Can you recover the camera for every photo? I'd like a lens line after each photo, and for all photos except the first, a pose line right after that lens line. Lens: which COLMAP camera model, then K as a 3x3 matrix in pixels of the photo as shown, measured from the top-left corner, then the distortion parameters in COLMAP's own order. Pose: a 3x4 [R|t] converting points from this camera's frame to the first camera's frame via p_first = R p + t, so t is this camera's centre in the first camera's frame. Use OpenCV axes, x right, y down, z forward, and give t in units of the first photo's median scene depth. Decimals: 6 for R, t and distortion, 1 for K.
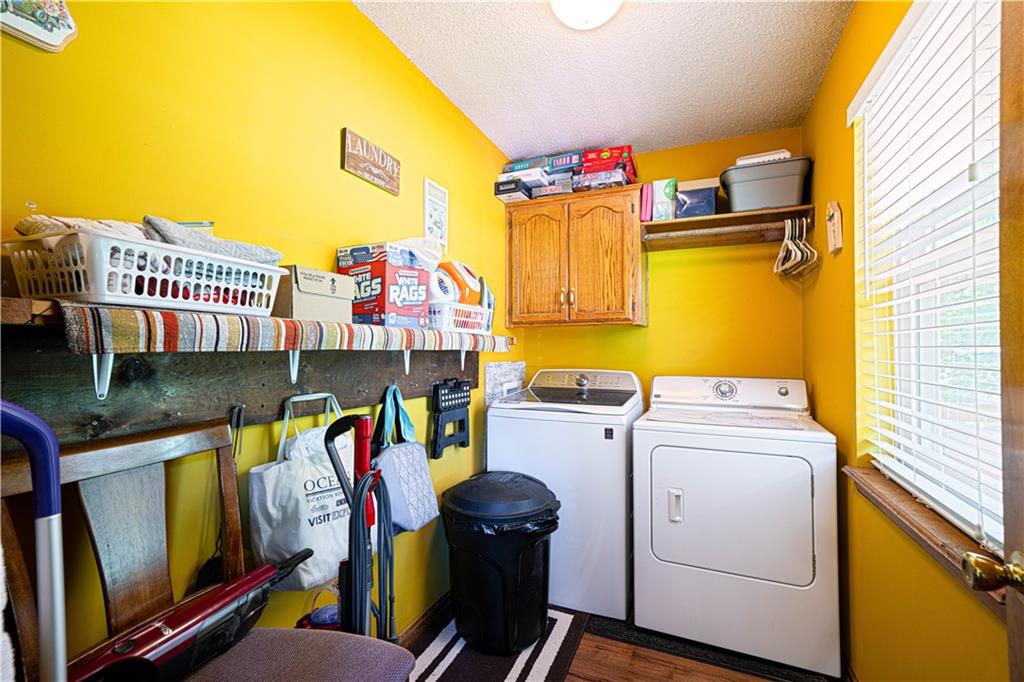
lens RADIAL K [[459.8, 0, 505.3], [0, 459.8, 341.9], [0, 0, 1]] dist [0.002593, 0.000235]
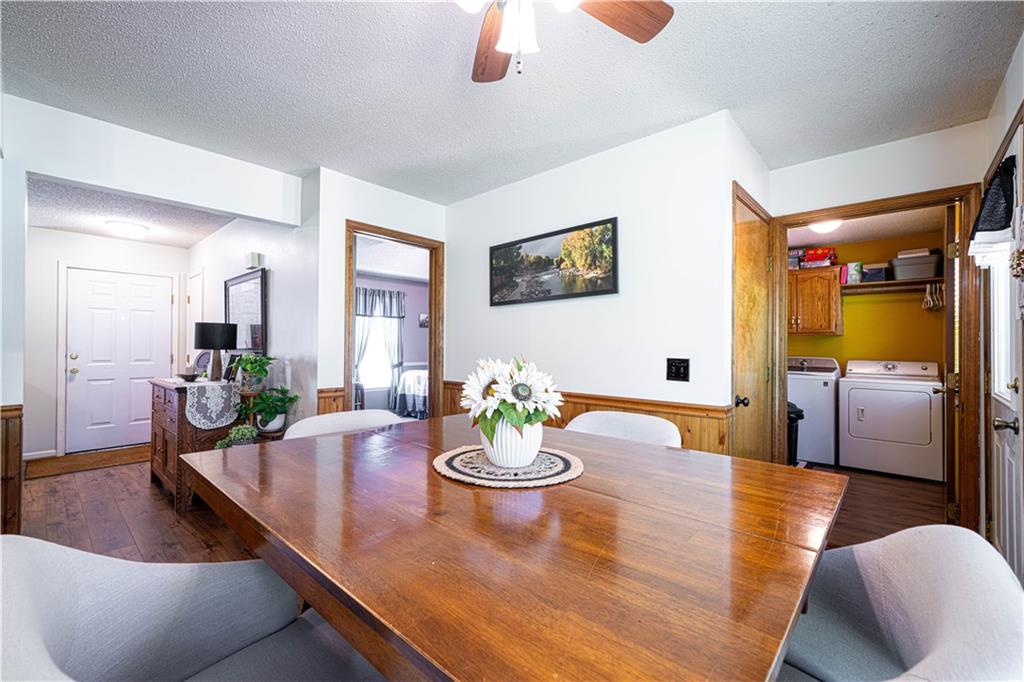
lens RADIAL K [[420.5, 0, 512.0], [0, 420.5, 341.0], [0, 0, 1]] dist [0.001087, 0.000230]
pose [[0.945598, 0.001988, -0.325332, -0.477339], [-0.000268, 0.999986, 0.005332, -0.020334], [0.325337, -0.004954, 0.945585, -1.246983]]
